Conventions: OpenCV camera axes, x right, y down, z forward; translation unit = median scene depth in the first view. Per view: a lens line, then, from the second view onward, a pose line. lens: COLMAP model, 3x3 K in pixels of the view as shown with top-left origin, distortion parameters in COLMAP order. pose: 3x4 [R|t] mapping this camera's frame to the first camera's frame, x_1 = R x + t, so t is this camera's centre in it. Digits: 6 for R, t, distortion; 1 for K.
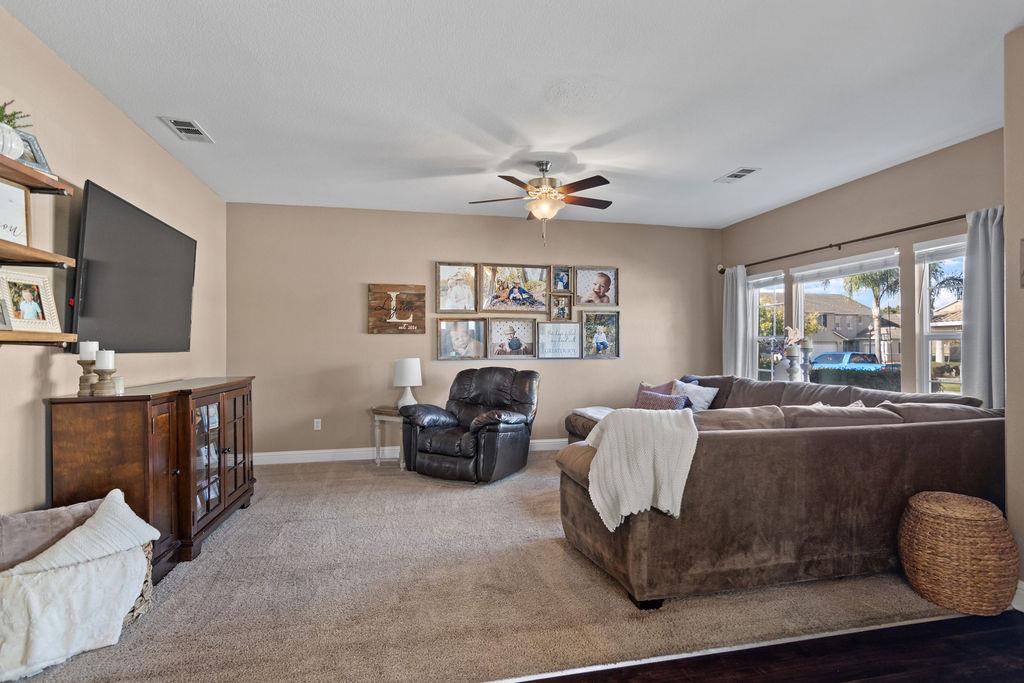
lens RADIAL K [[521.9, 0, 511.1], [0, 521.9, 344.8], [0, 0, 1]] dist [0.000608, -0.000380]
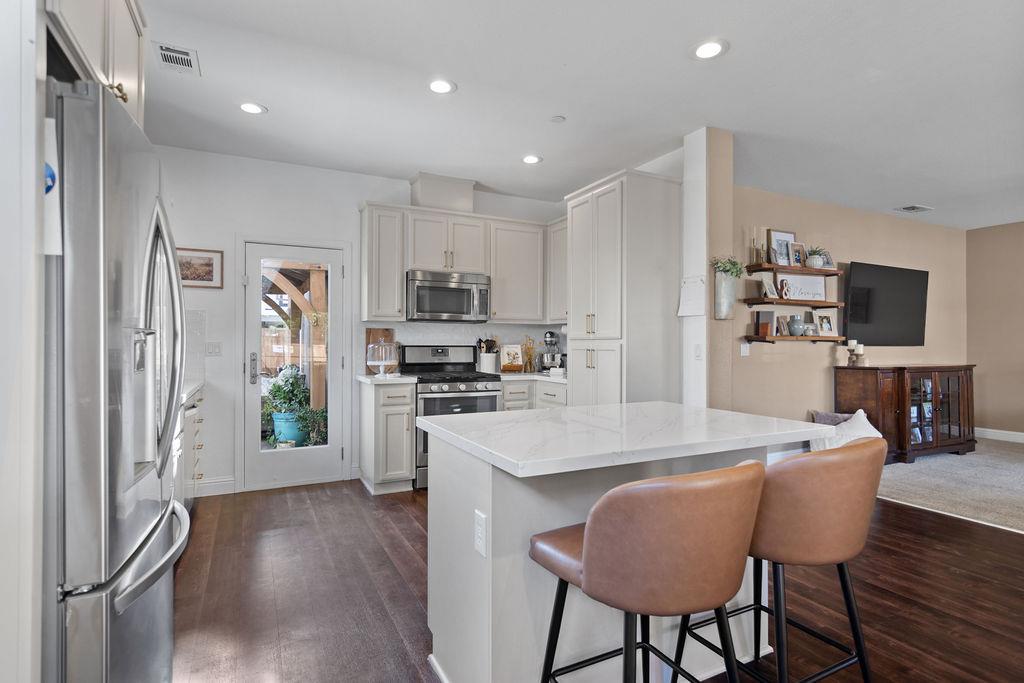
lens RADIAL K [[521.9, 0, 512.1], [0, 521.9, 334.4], [0, 0, 1]] dist [0.000608, -0.000380]
pose [[0.242106, -0.009111, -0.970207, 0.464016], [0.000364, 0.999957, -0.009300, -0.005448], [0.970250, 0.001898, 0.242099, -0.431105]]
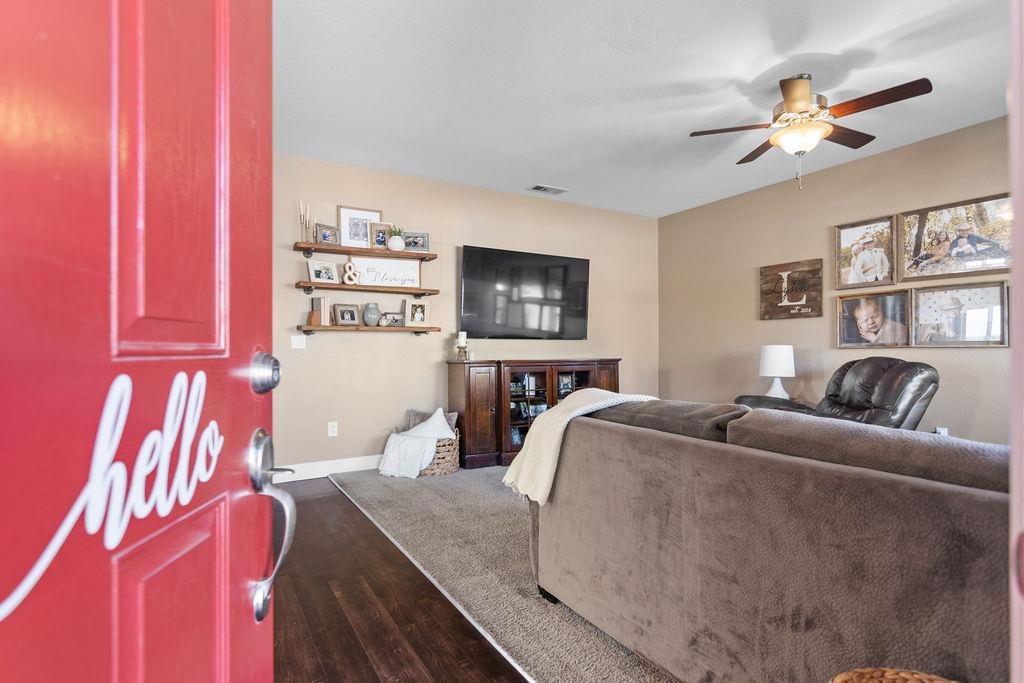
lens RADIAL K [[521.9, 0, 509.3], [0, 521.9, 350.0], [0, 0, 1]] dist [0.000608, -0.000380]
pose [[0.299117, 0.001235, -0.954216, 0.549469], [0.007733, 0.999963, 0.003718, 0.028568], [0.954185, -0.008491, 0.299096, 0.319759]]
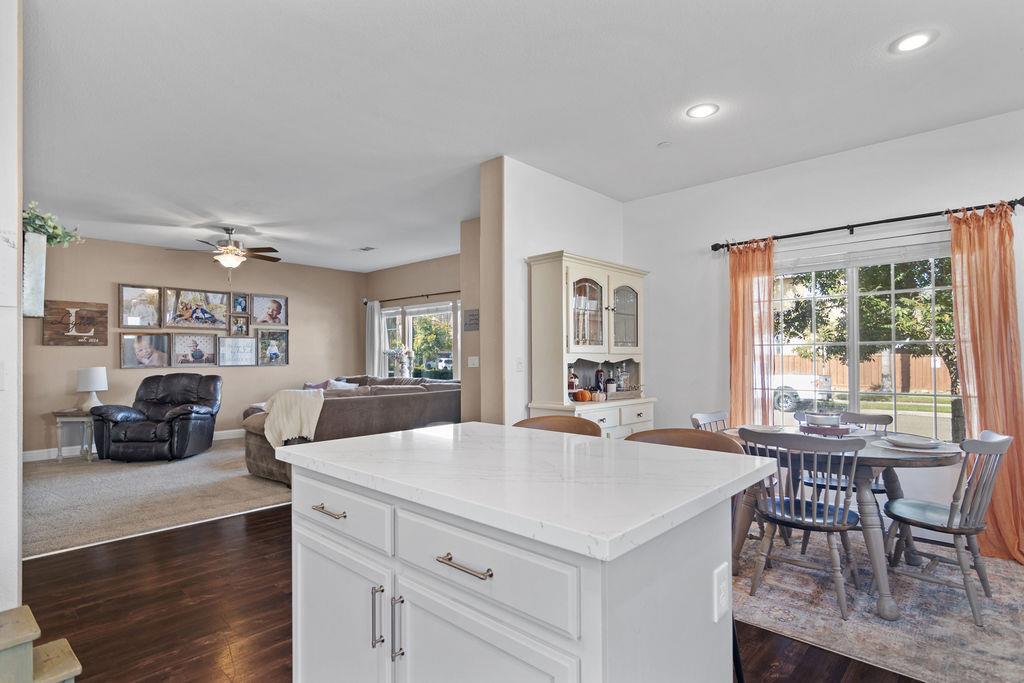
lens RADIAL K [[521.9, 0, 513.5], [0, 521.9, 349.1], [0, 0, 1]] dist [0.000608, -0.000380]
pose [[0.826736, 0.003905, 0.562576, -0.082497], [0.001432, 0.999958, -0.009045, -0.002662], [-0.562588, 0.008284, 0.826696, -0.519530]]
